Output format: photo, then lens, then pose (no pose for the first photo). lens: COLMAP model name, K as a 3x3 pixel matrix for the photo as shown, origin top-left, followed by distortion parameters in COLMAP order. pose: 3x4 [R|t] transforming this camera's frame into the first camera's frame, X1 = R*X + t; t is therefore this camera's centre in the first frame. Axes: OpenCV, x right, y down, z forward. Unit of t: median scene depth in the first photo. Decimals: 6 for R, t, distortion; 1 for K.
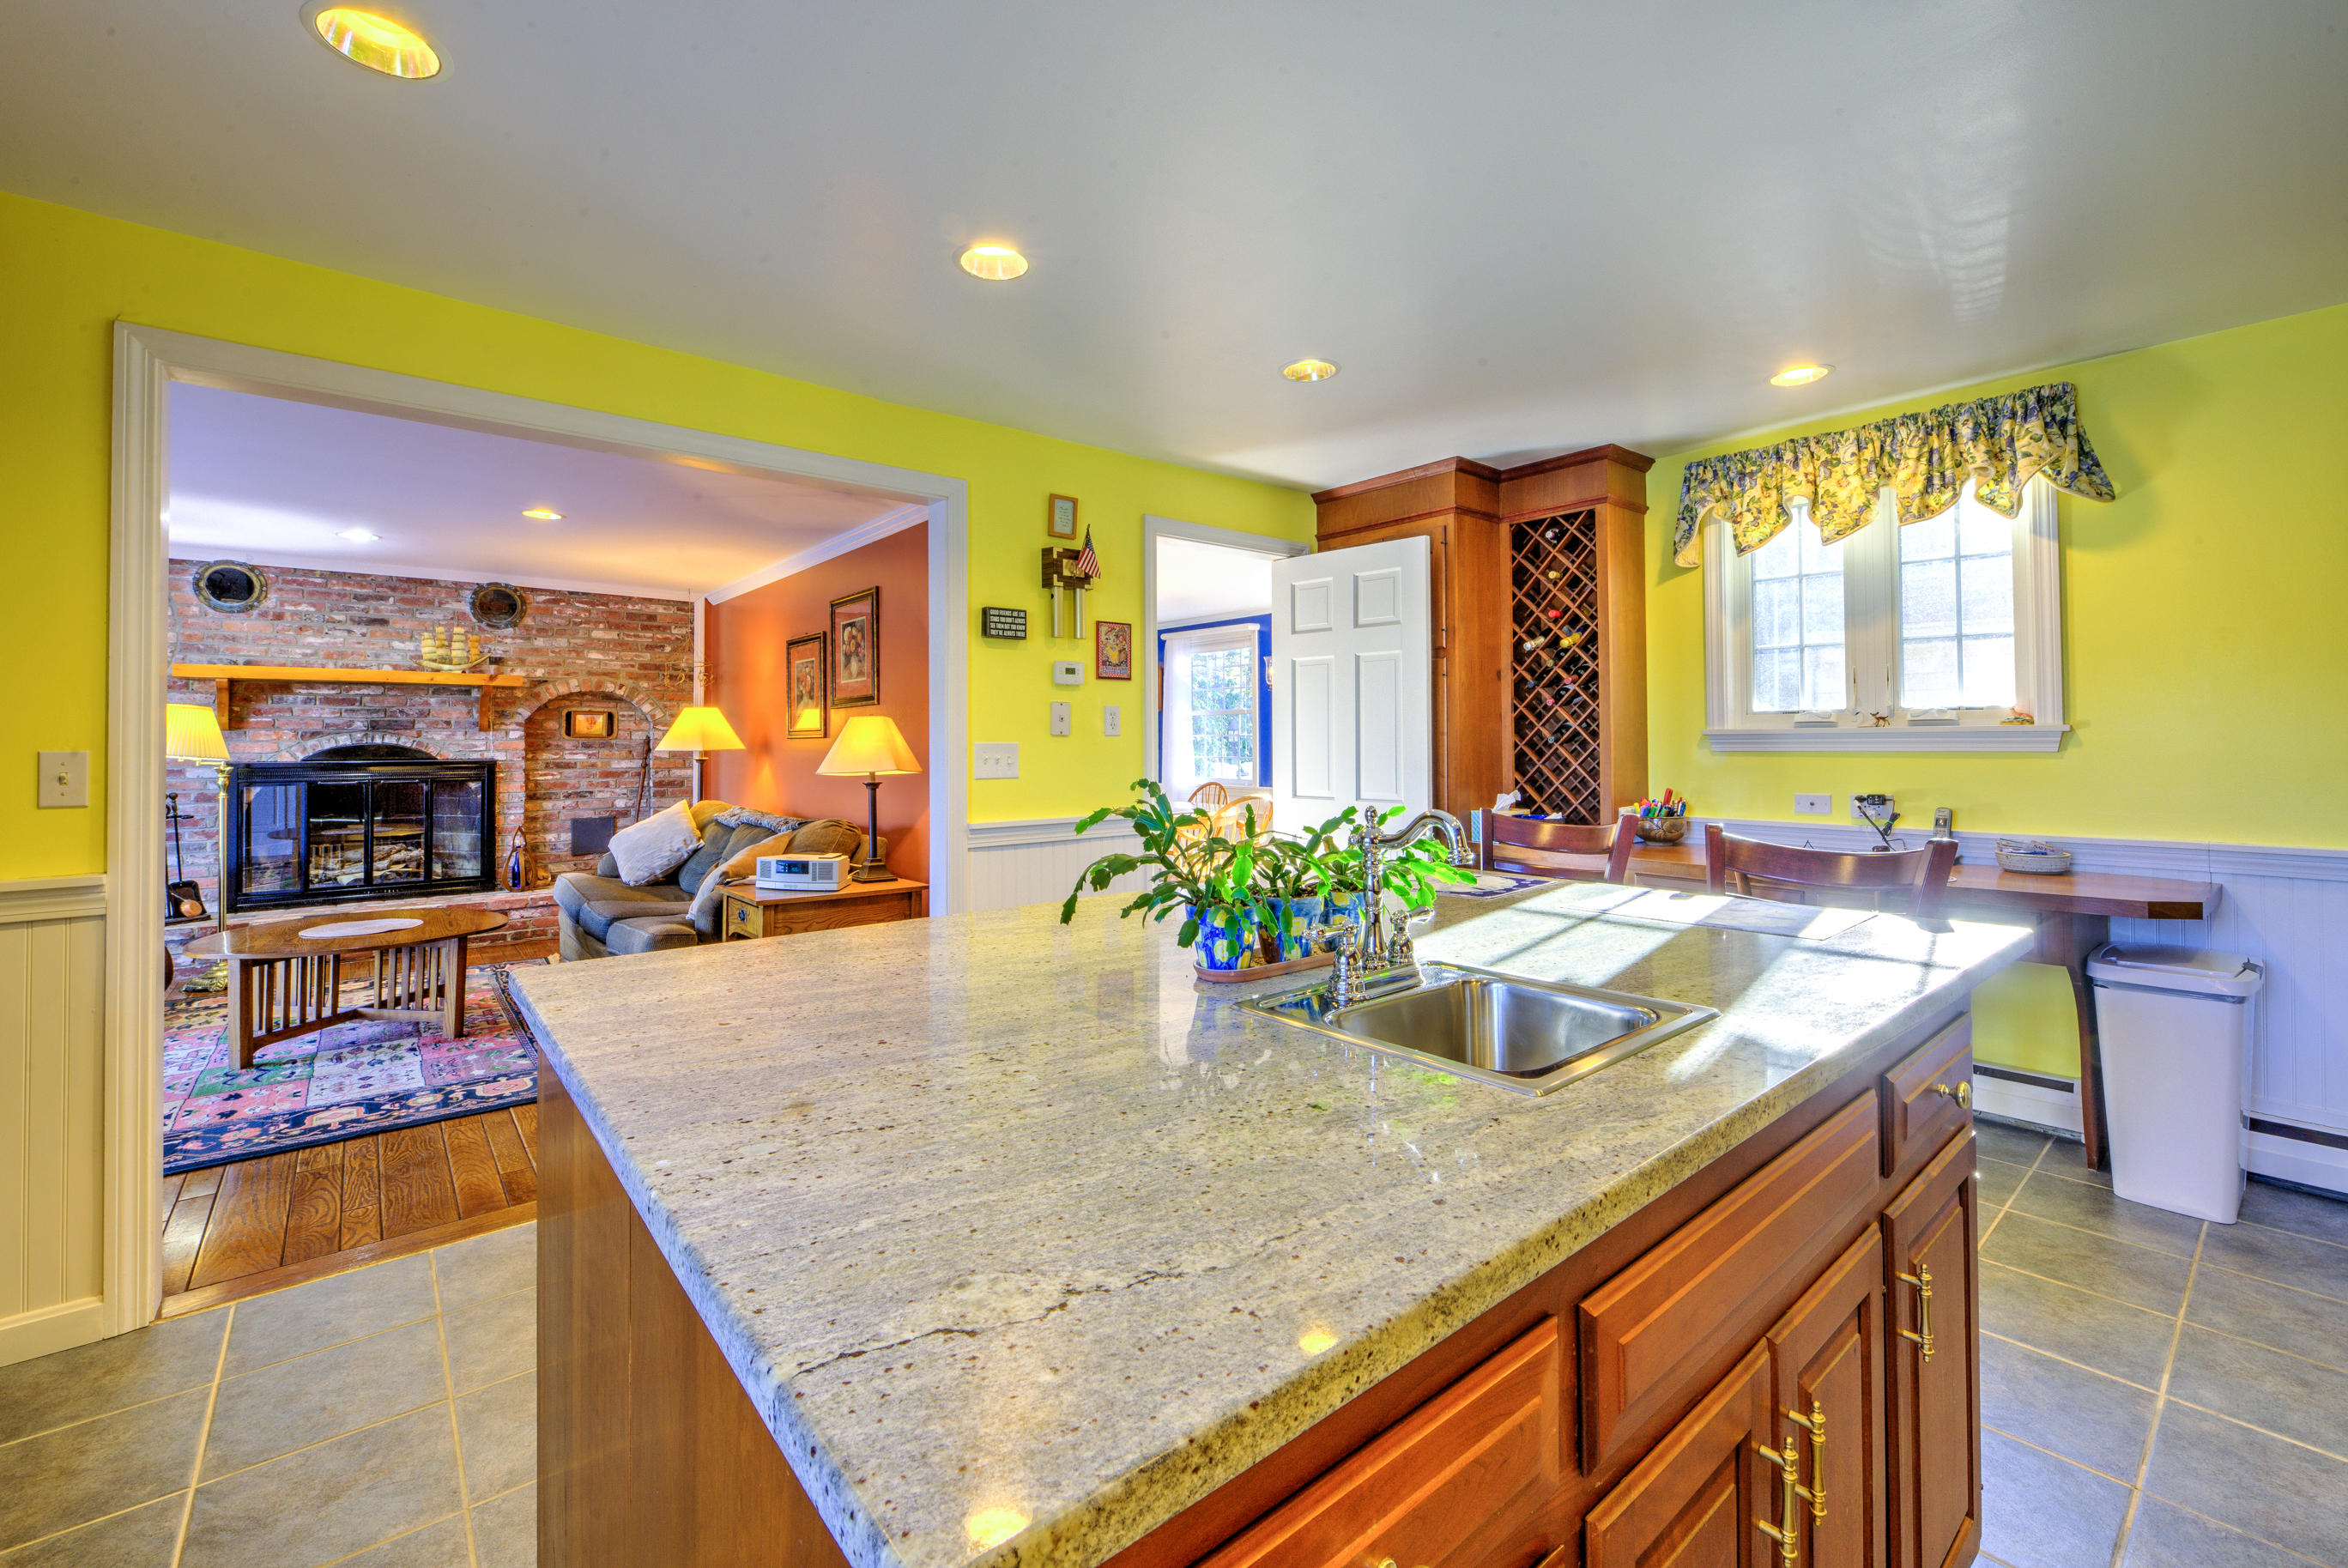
lens RADIAL K [[936.4, 0, 1159.0], [0, 936.4, 725.4], [0, 0, 1]] dist [-0.000305, -0.001488]
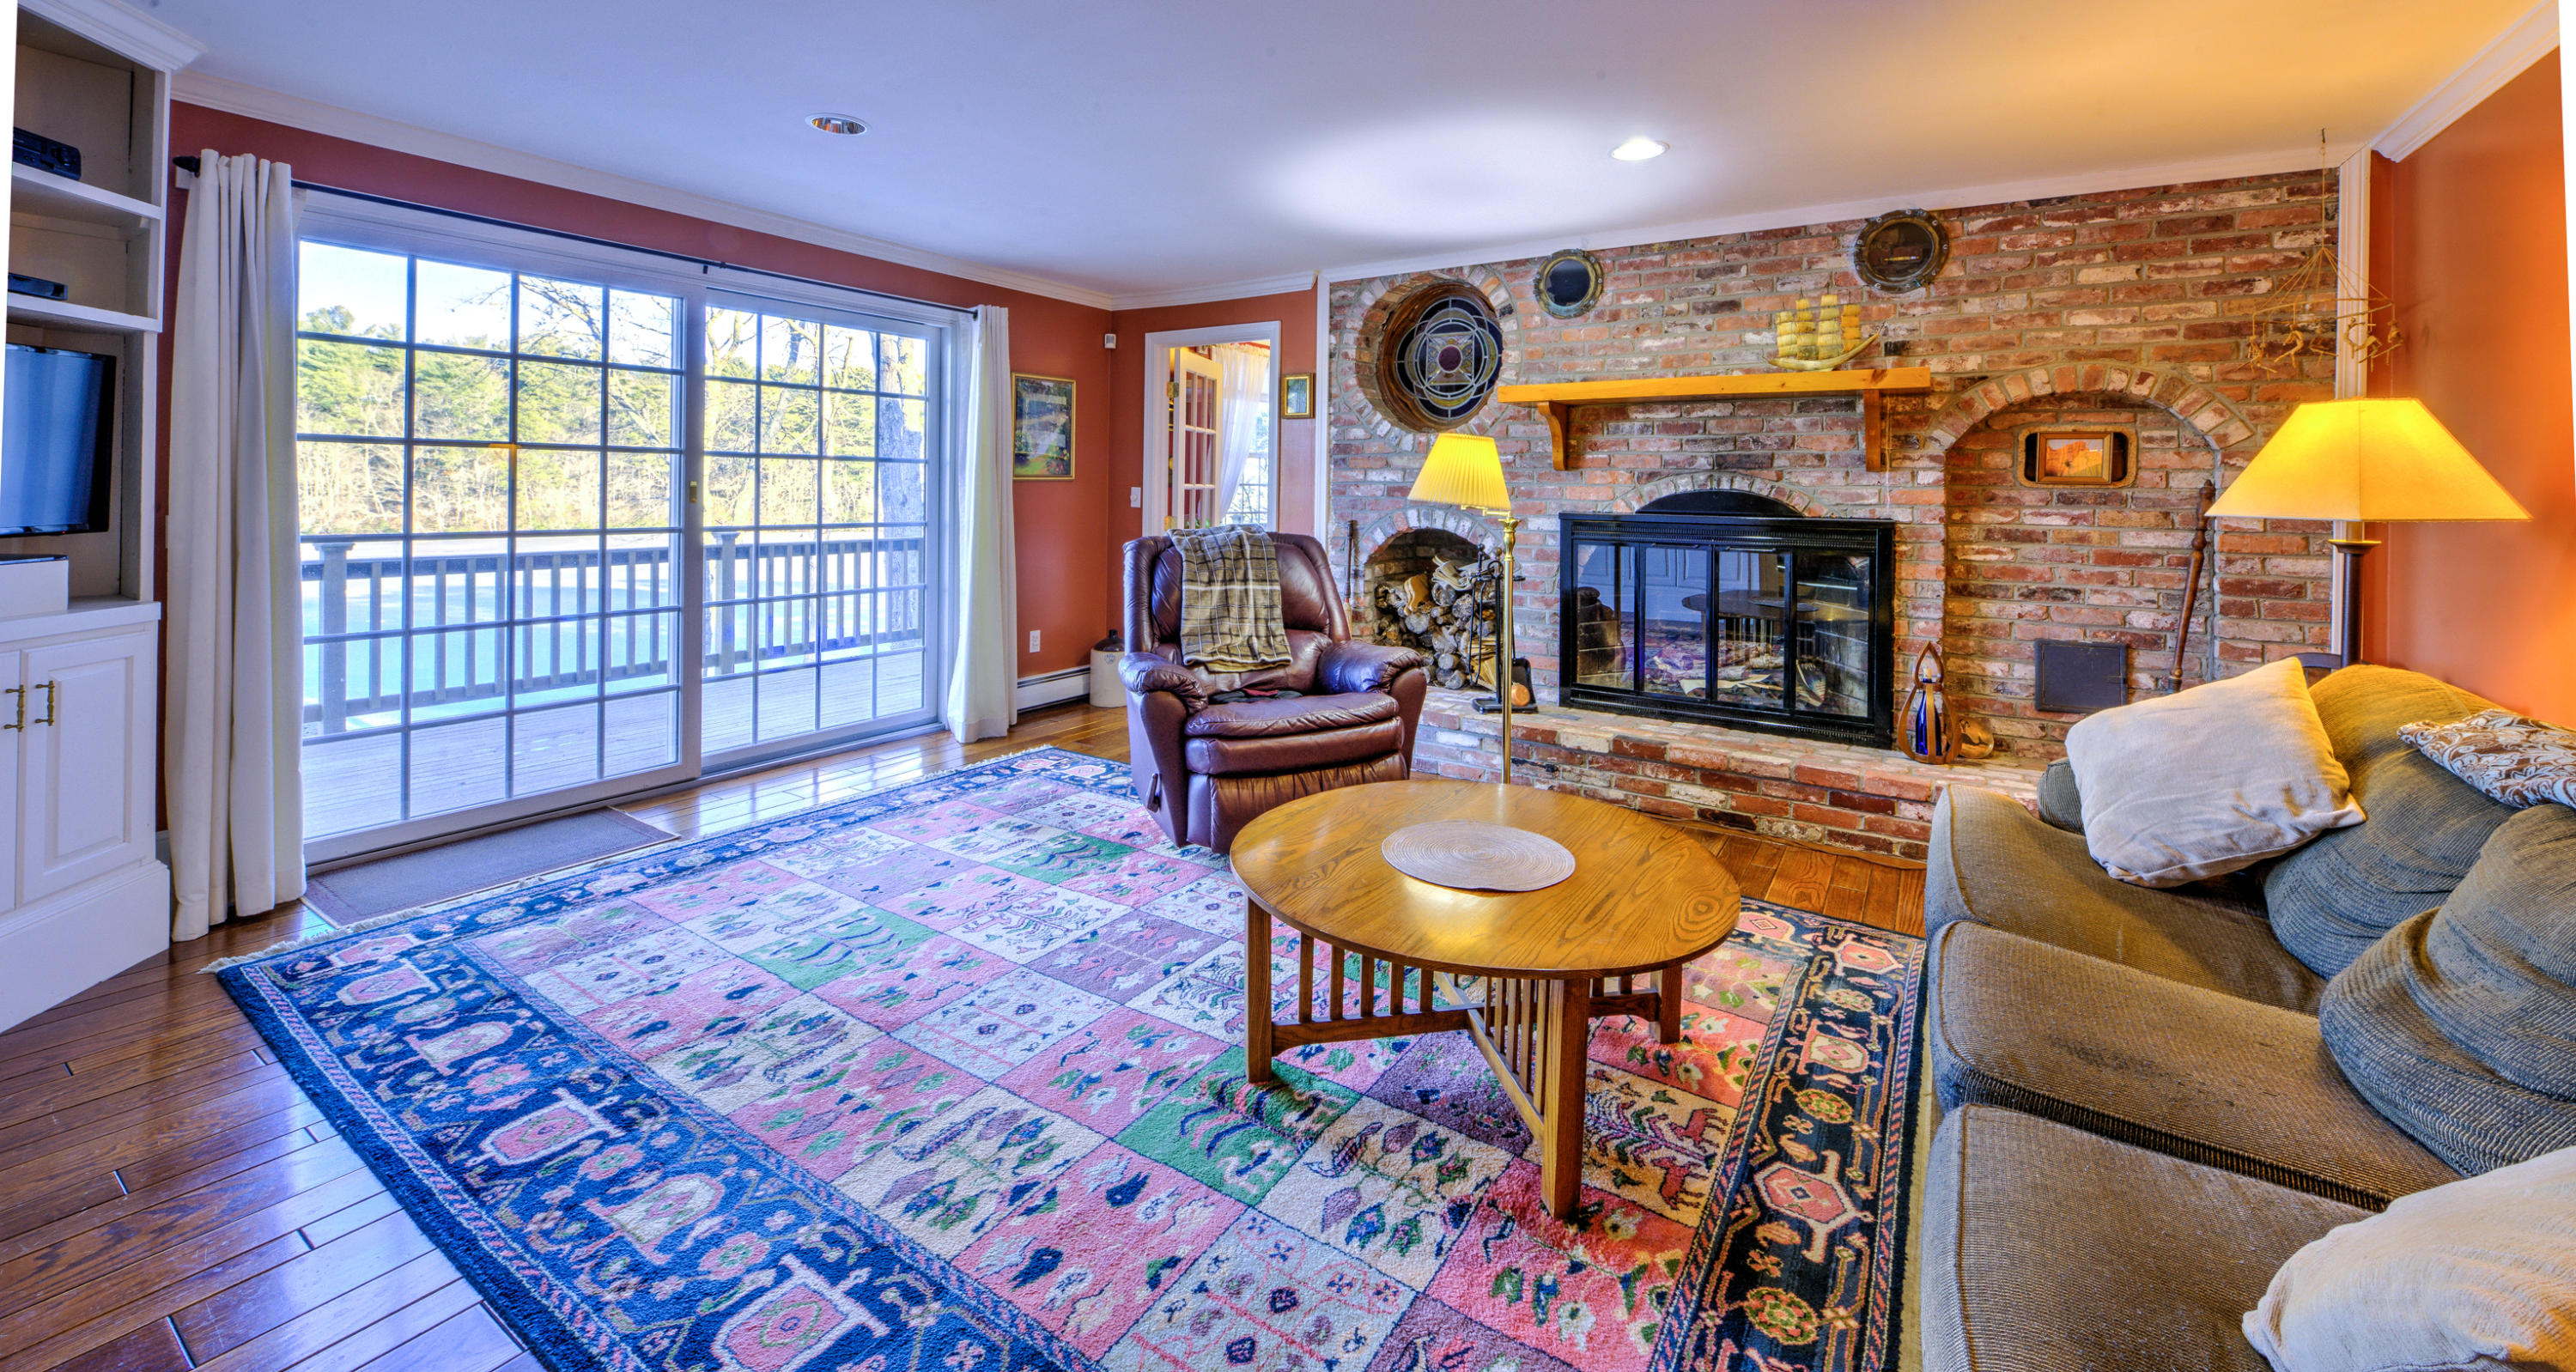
lens RADIAL K [[991.8, 0, 1320.4], [0, 991.8, 489.7], [0, 0, 1]] dist [-0.004300, -0.000746]
pose [[0.298506, 0.011861, -0.954334, -0.241525], [0.002966, 0.999906, 0.013355, 0.008731], [0.954403, -0.006817, 0.298443, 0.497860]]
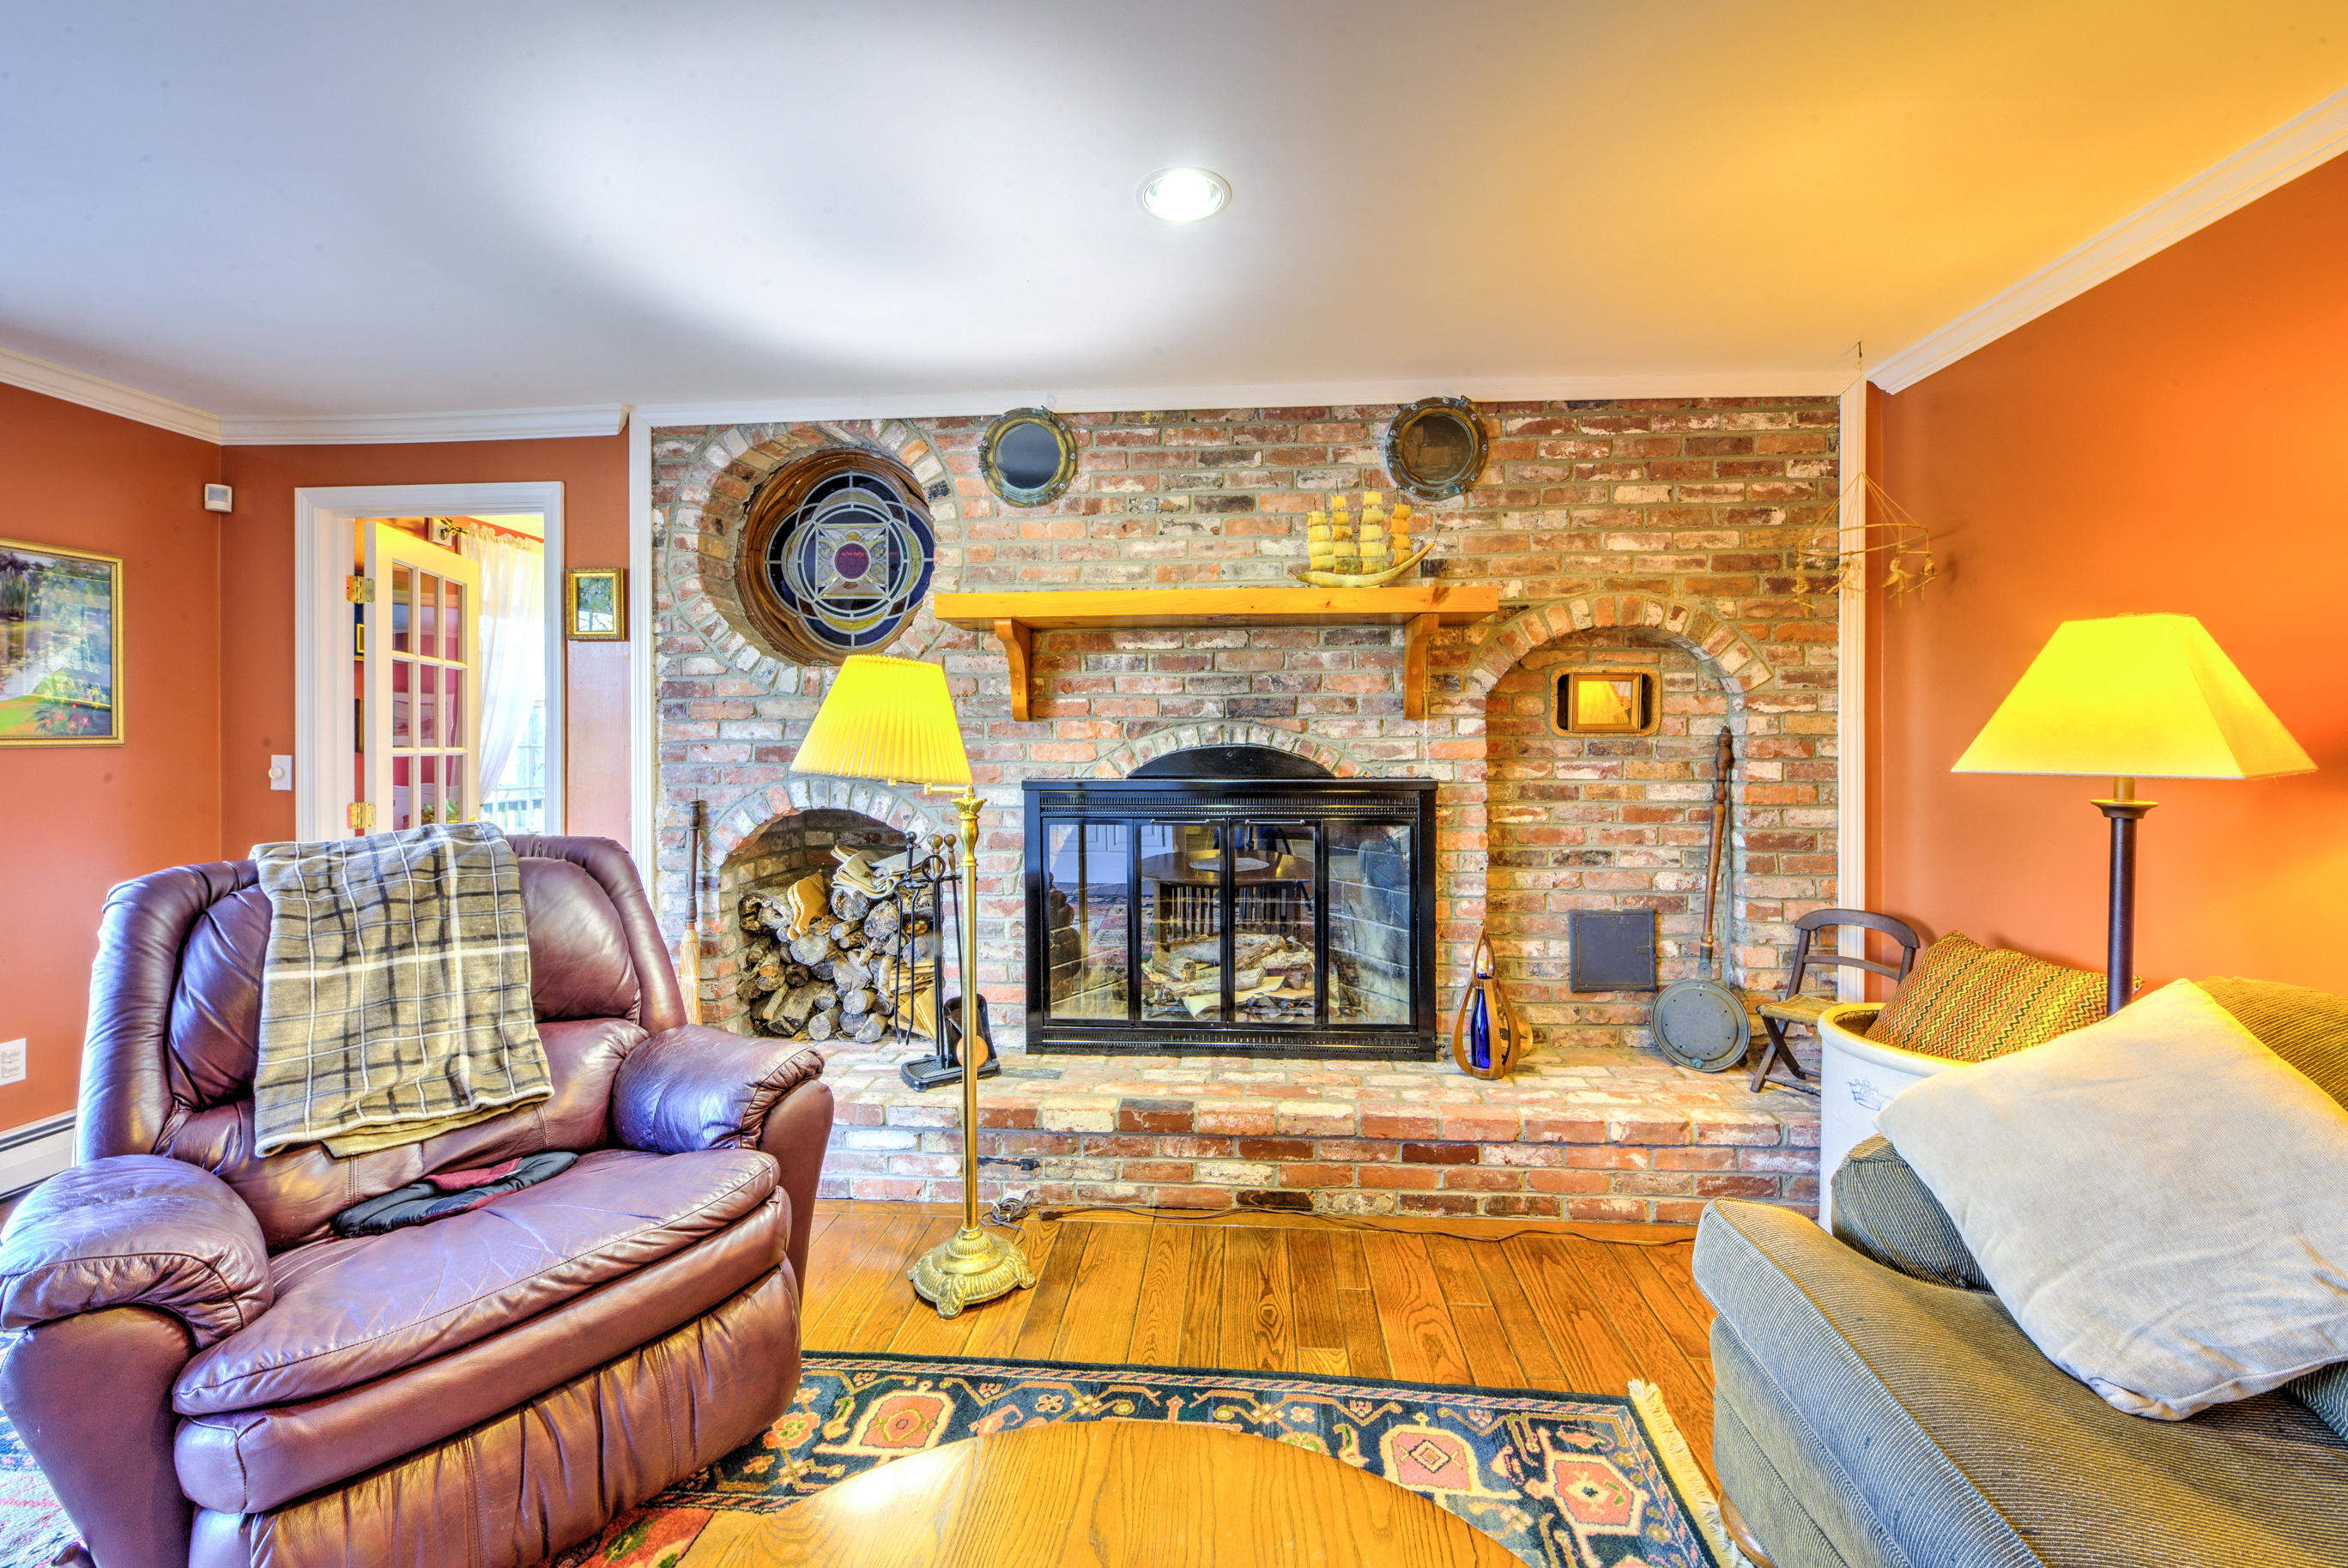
lens RADIAL K [[936.4, 0, 1178.7], [0, 936.4, 748.5], [0, 0, 1]] dist [-0.000305, -0.001488]
pose [[0.706502, 0.006417, -0.707682, -0.482456], [0.012289, 0.999697, 0.021334, 0.009814], [0.707605, -0.023769, 0.706209, 0.597302]]
